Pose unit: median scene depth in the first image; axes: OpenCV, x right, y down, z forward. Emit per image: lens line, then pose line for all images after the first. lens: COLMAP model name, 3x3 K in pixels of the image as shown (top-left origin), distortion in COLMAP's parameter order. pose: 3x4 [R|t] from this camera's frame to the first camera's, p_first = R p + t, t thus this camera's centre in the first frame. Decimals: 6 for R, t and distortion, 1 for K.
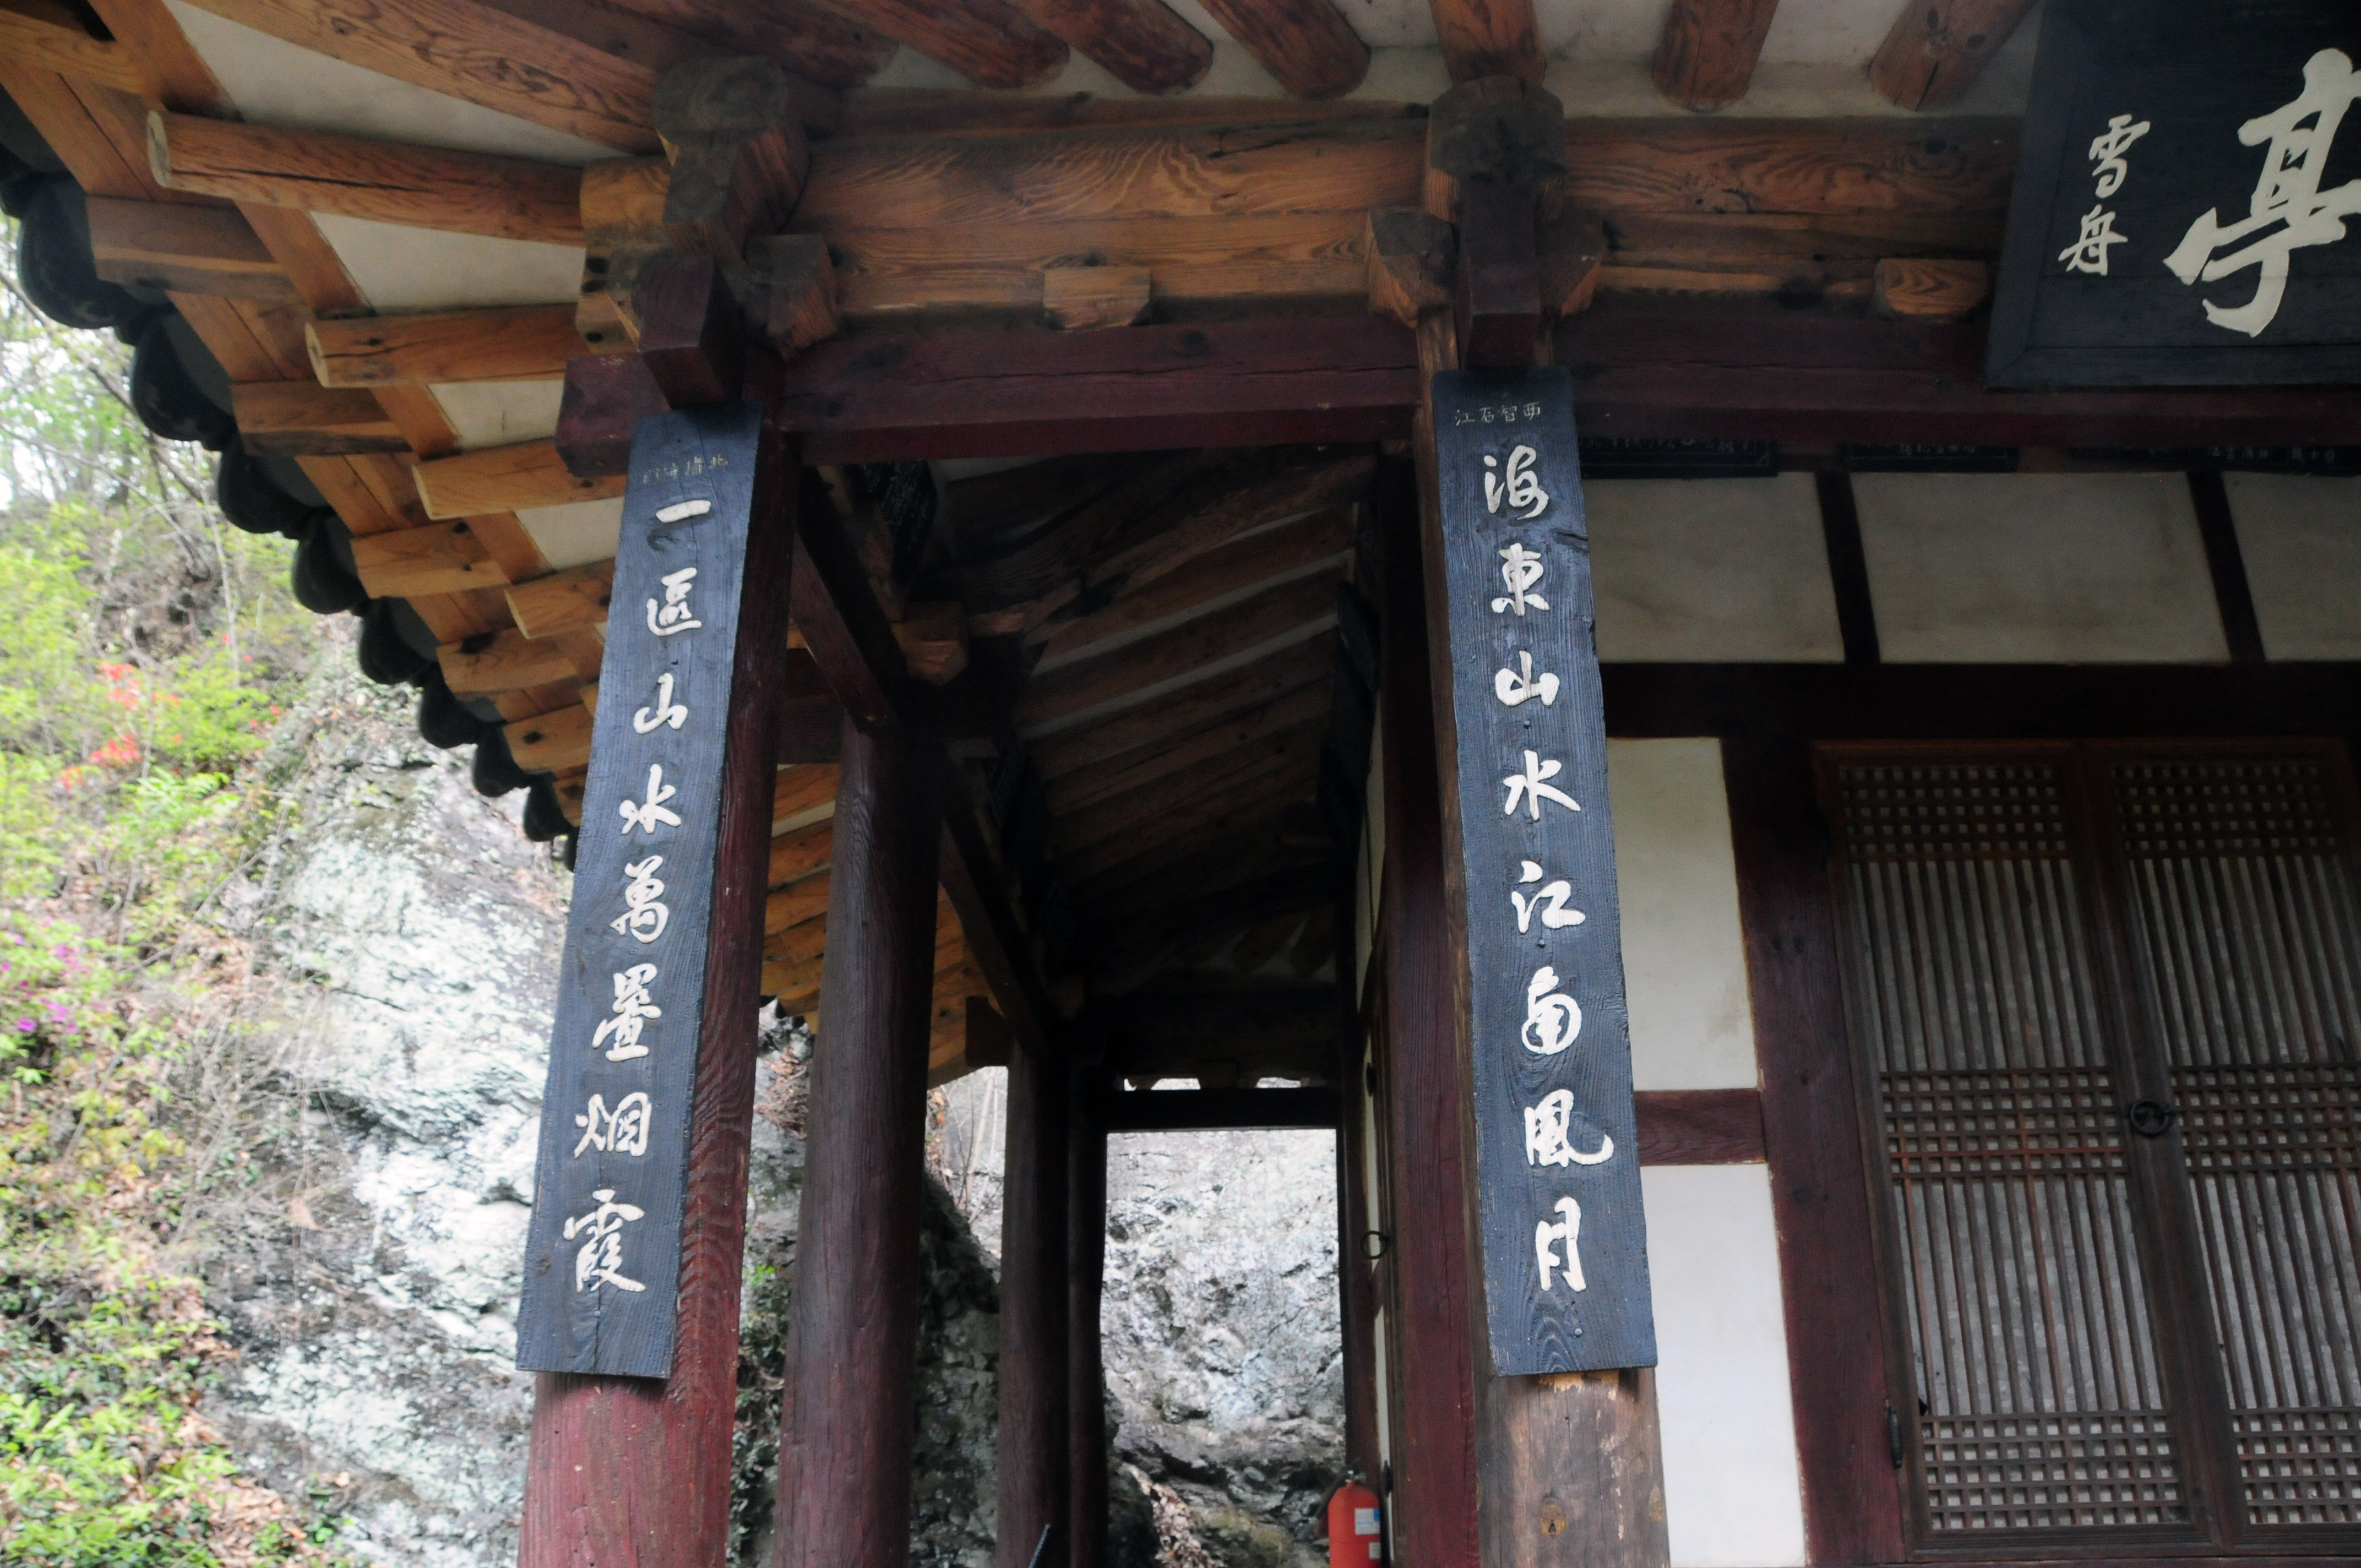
lens RADIAL K [[1814.3, 0, 1180.5], [0, 1814.3, 784.0], [0, 0, 1]] dist [-0.185142, 0.142313]
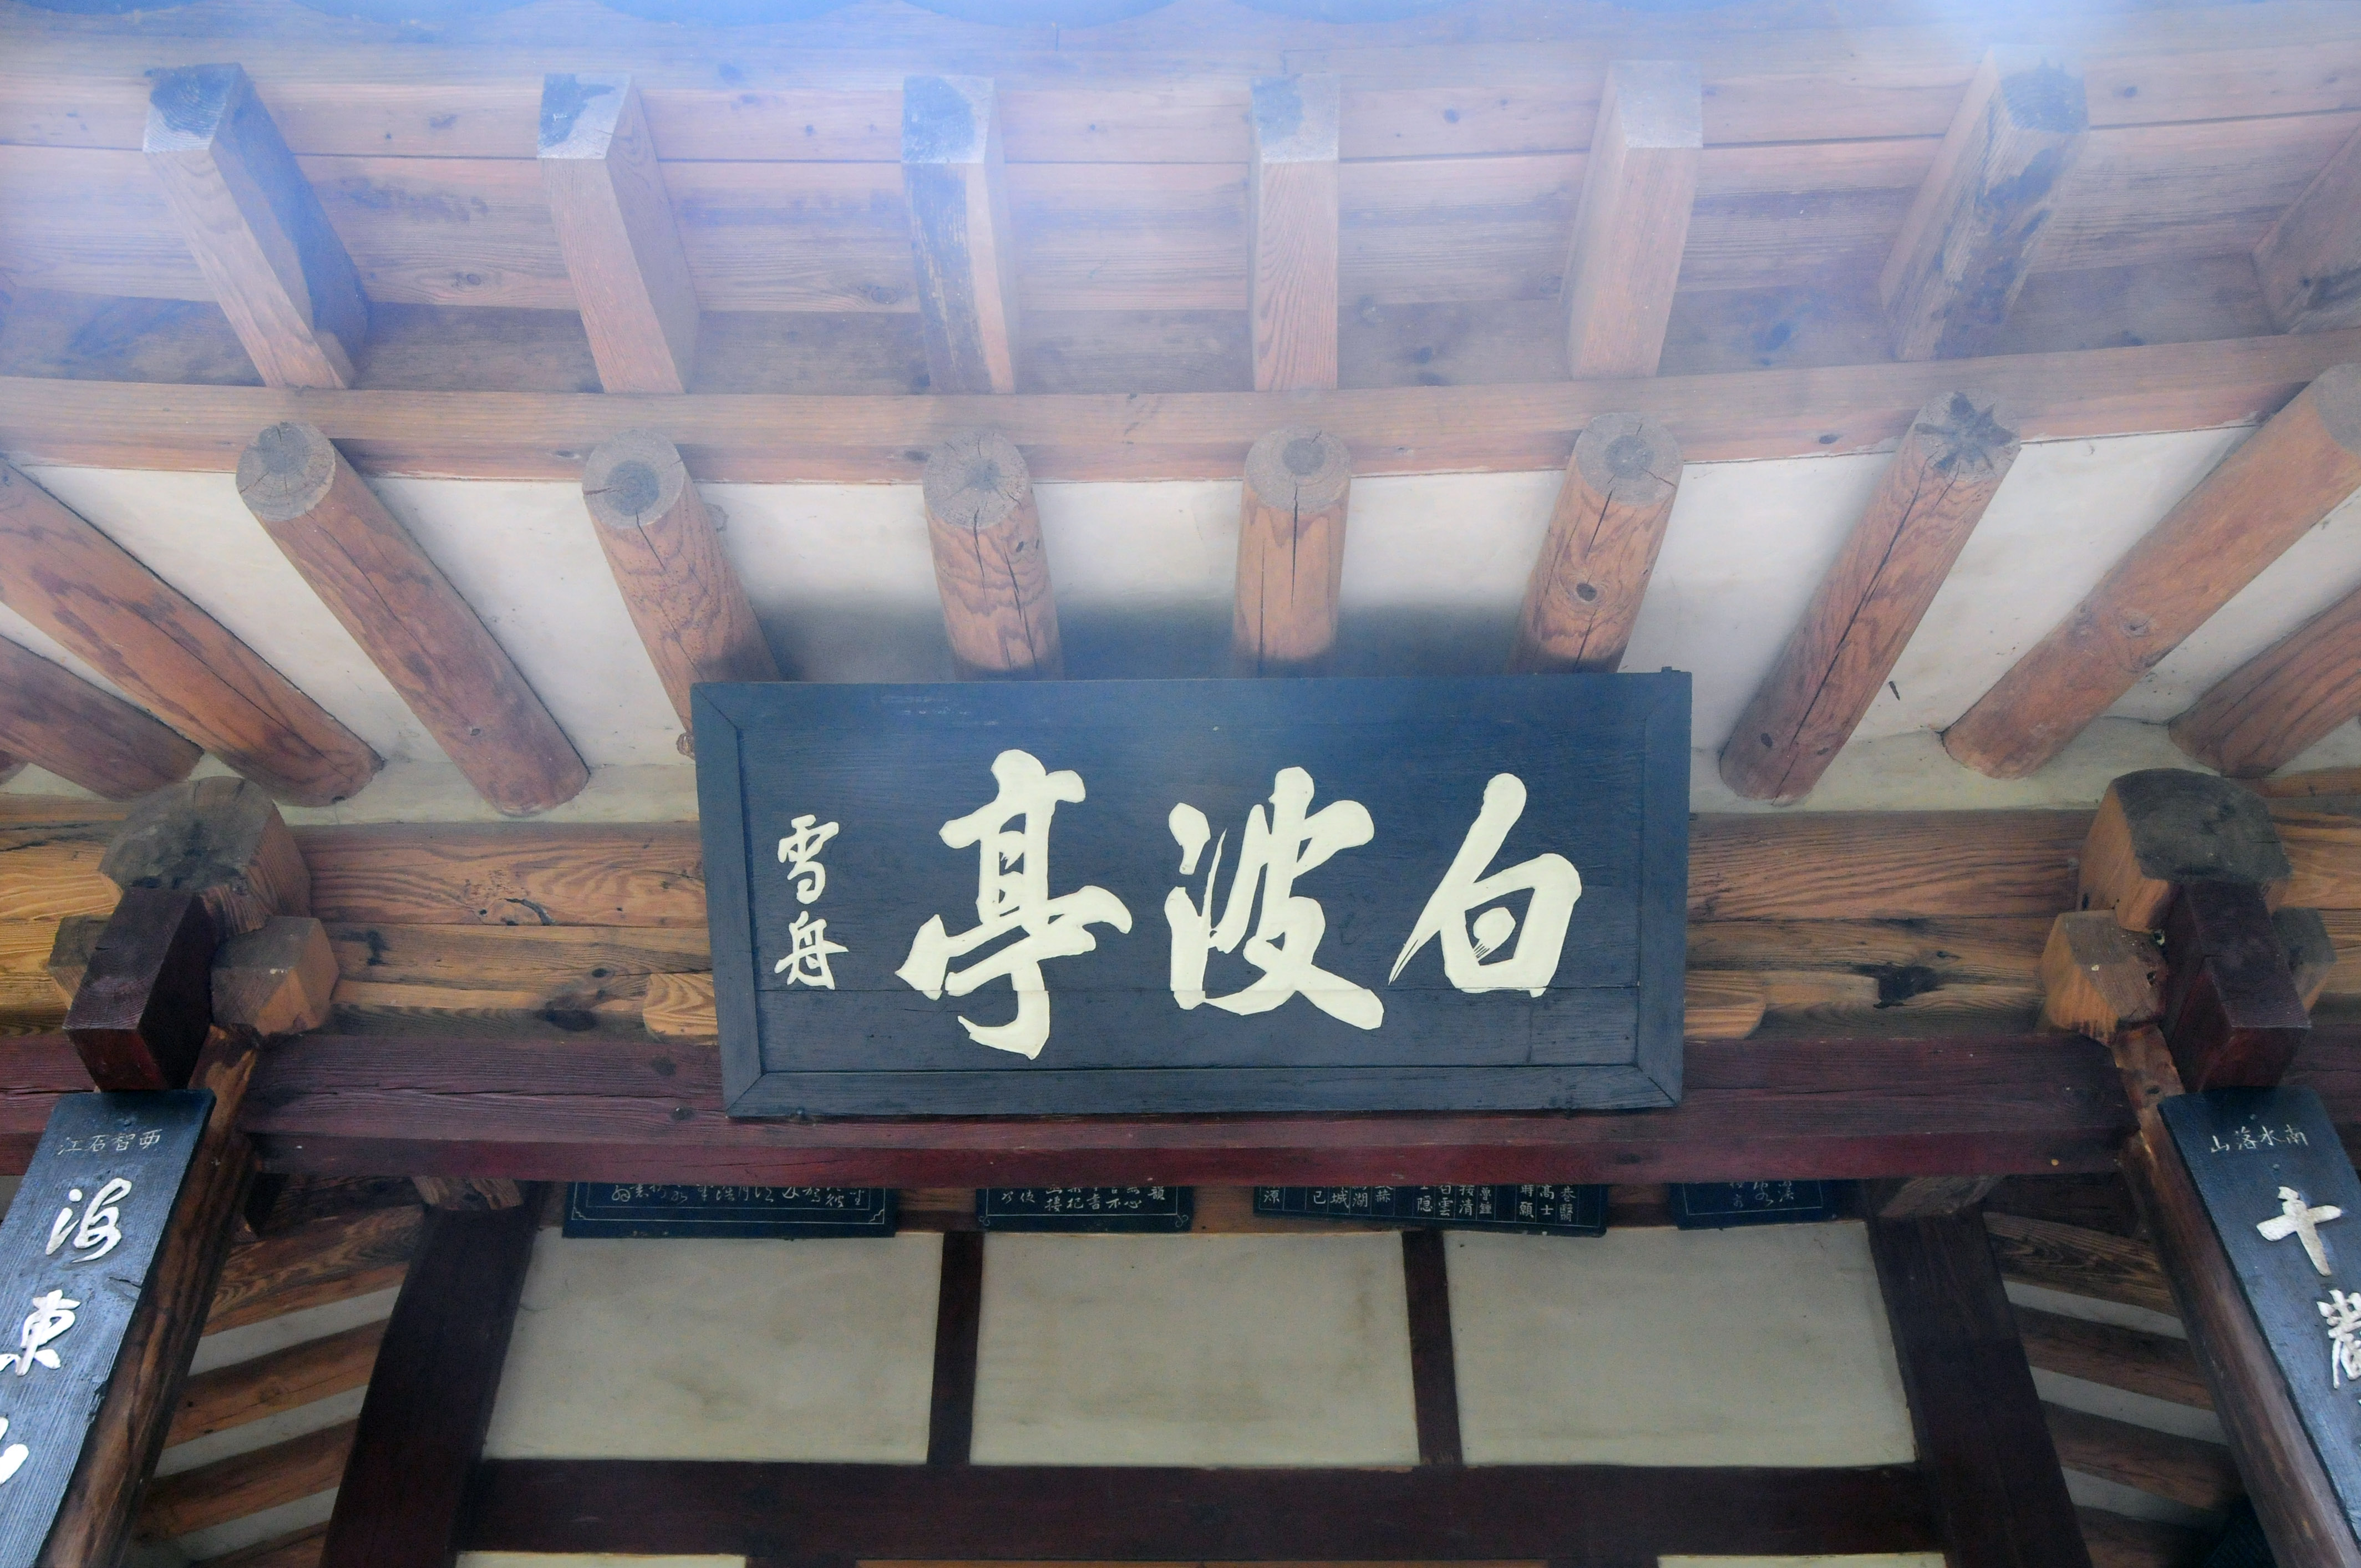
lens RADIAL K [[2198.5, 0, 1180.5], [0, 2198.5, 784.0], [0, 0, 1]] dist [-0.077564, 0.119783]
pose [[0.998882, 0.026843, 0.038922, 0.665011], [-0.010237, 0.926471, -0.376228, 0.028210], [-0.046159, 0.375408, 0.925709, -0.086238]]
